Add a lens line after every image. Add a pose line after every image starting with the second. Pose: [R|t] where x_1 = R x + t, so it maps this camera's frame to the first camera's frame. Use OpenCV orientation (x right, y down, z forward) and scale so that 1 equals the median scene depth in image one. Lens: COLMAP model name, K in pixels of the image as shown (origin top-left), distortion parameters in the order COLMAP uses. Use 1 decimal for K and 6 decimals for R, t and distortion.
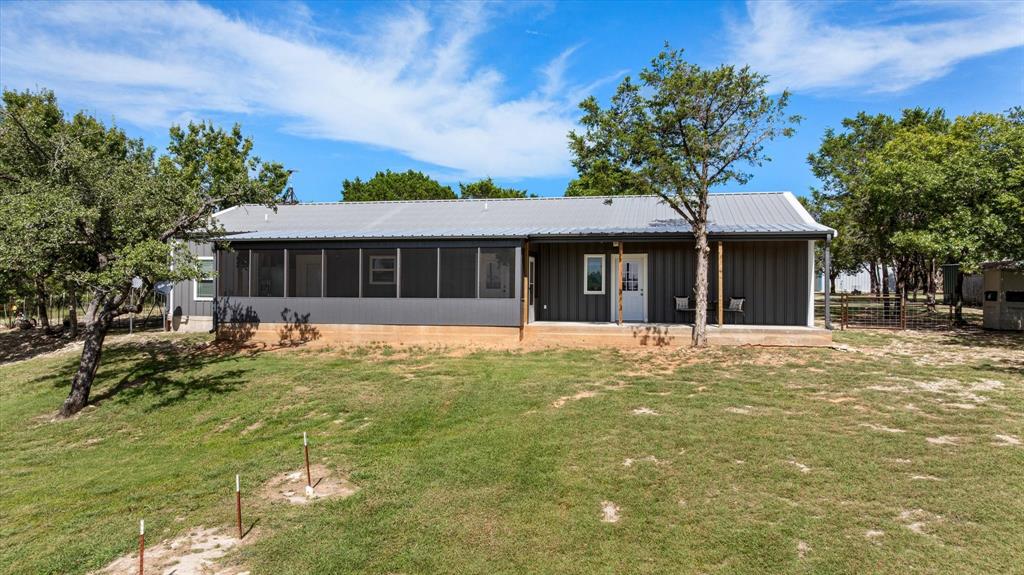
lens RADIAL K [[723.7, 0, 511.9], [0, 723.7, 288.4], [0, 0, 1]] dist [0.009510, 0.000921]
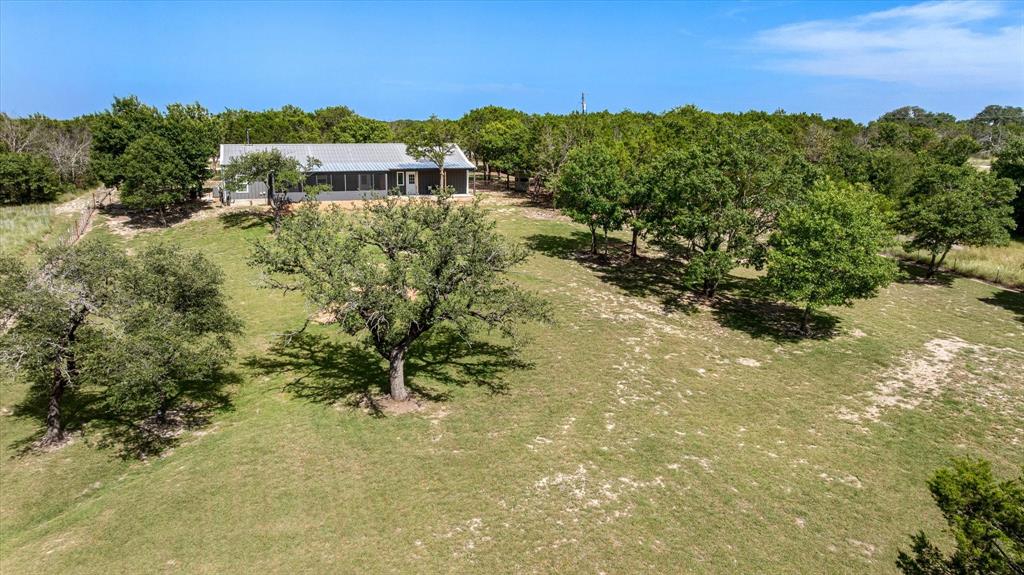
lens RADIAL K [[723.7, 0, 511.9], [0, 723.7, 288.4], [0, 0, 1]] dist [0.009510, 0.000921]
pose [[0.853647, -0.116602, 0.507633, -1.087367], [-0.001357, 0.974119, 0.226034, -0.262168], [-0.520851, -0.193641, 0.831395, -1.828705]]
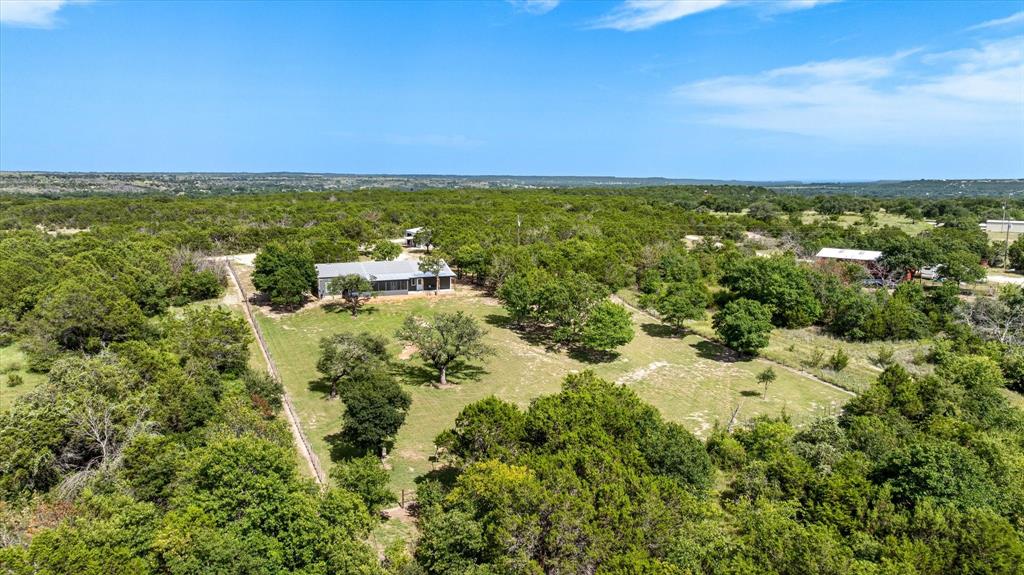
lens RADIAL K [[723.7, 0, 511.9], [0, 723.7, 288.4], [0, 0, 1]] dist [0.009510, 0.000921]
pose [[0.815299, -0.089964, 0.572009, -2.422581], [-0.002815, 0.987229, 0.159281, -0.849689], [-0.579034, -0.131471, 0.804634, -3.810043]]
